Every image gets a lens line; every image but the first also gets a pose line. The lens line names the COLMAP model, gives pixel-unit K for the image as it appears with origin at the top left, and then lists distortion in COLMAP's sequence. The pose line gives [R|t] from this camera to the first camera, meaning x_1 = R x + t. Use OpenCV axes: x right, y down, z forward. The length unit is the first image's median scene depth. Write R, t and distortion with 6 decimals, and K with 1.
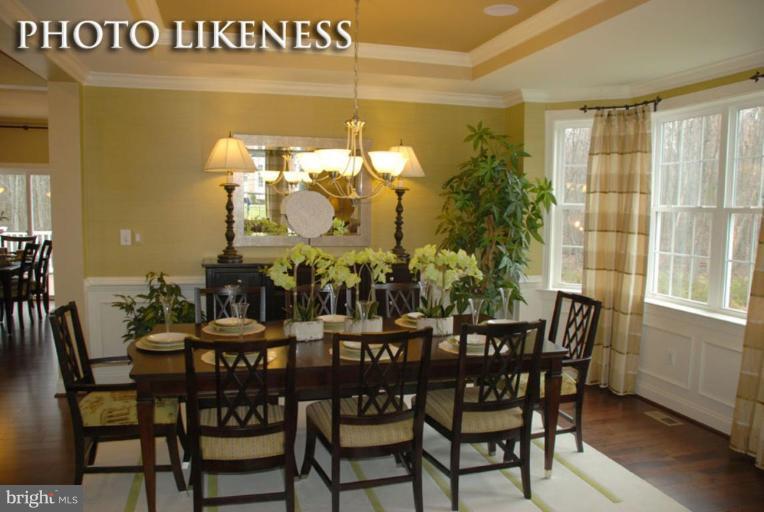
lens RADIAL K [[593.7, 0, 386.2], [0, 593.7, 257.3], [0, 0, 1]] dist [-0.169912, 0.136147]
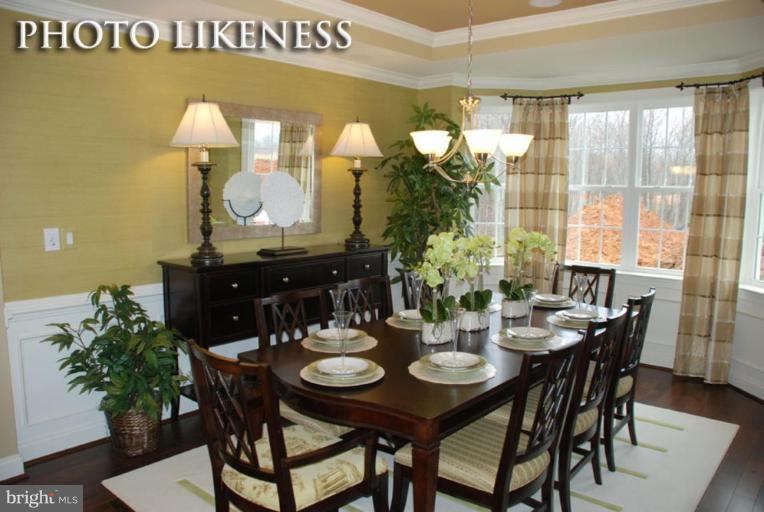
lens RADIAL K [[593.7, 0, 386.2], [0, 593.7, 257.3], [0, 0, 1]] dist [-0.169912, 0.136147]
pose [[0.836771, -0.074537, 0.542456, -0.491876], [0.052534, 0.997050, 0.055965, -0.030359], [-0.545027, -0.018333, 0.838218, 0.210091]]
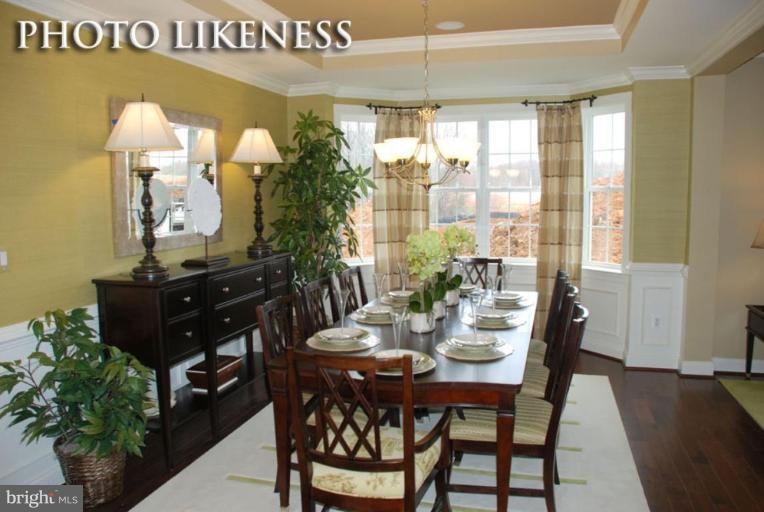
lens RADIAL K [[593.7, 0, 386.2], [0, 593.7, 257.3], [0, 0, 1]] dist [-0.169912, 0.136147]
pose [[0.530308, -0.111237, 0.840476, -0.709091], [0.089881, 0.993145, 0.074731, -0.043226], [-0.843027, 0.035912, 0.536671, 0.373555]]
